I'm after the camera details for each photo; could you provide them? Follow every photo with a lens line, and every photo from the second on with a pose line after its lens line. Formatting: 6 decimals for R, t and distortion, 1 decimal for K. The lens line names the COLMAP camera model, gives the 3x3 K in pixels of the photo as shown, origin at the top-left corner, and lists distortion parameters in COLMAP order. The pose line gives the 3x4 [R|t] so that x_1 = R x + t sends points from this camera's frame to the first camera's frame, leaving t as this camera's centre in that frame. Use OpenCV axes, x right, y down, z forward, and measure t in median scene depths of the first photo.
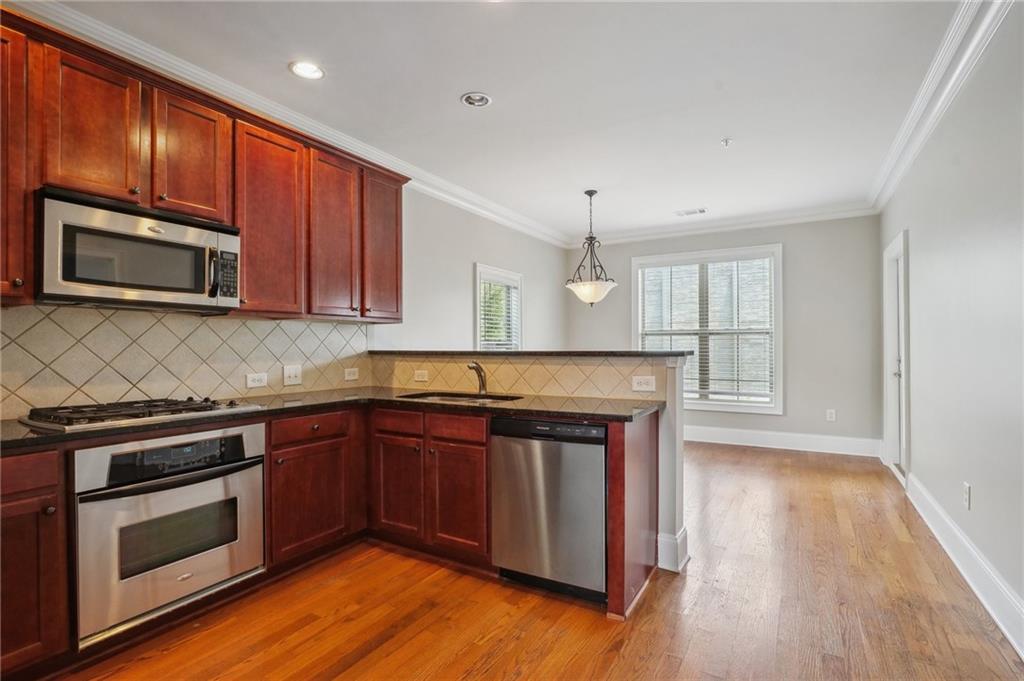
lens RADIAL K [[491.7, 0, 512.2], [0, 491.7, 350.4], [0, 0, 1]] dist [-0.010268, 0.000351]
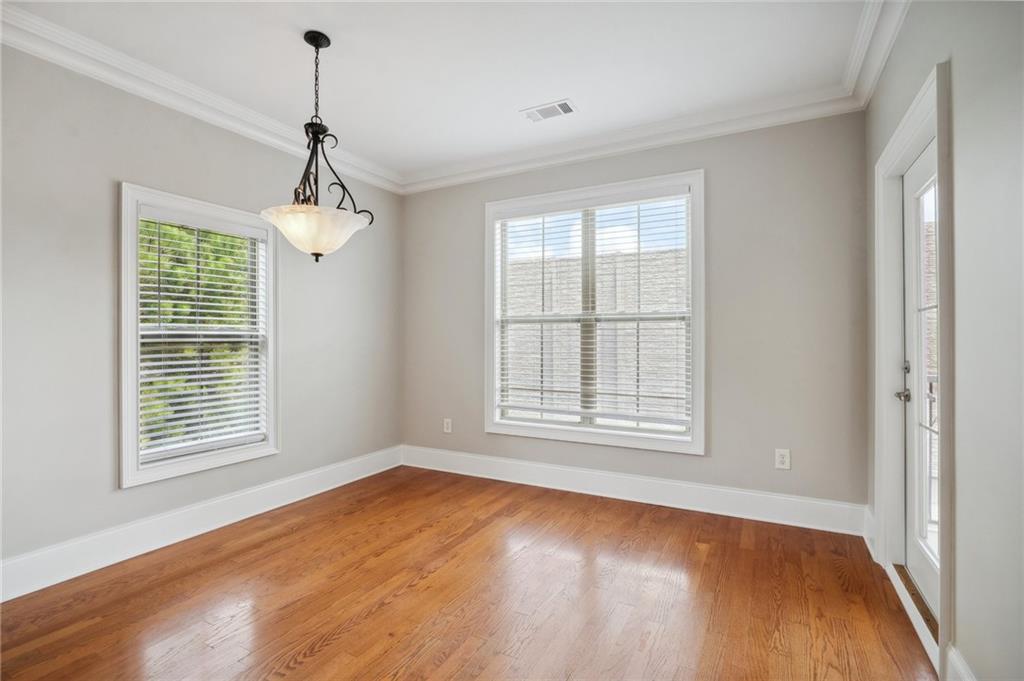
lens RADIAL K [[469.5, 0, 515.3], [0, 469.5, 342.5], [0, 0, 1]] dist [-0.020455, 0.000302]
pose [[0.999385, 0.002946, 0.034946, 0.290300], [-0.002893, 0.999995, -0.001562, -0.004563], [-0.034950, 0.001459, 0.999388, 0.422893]]
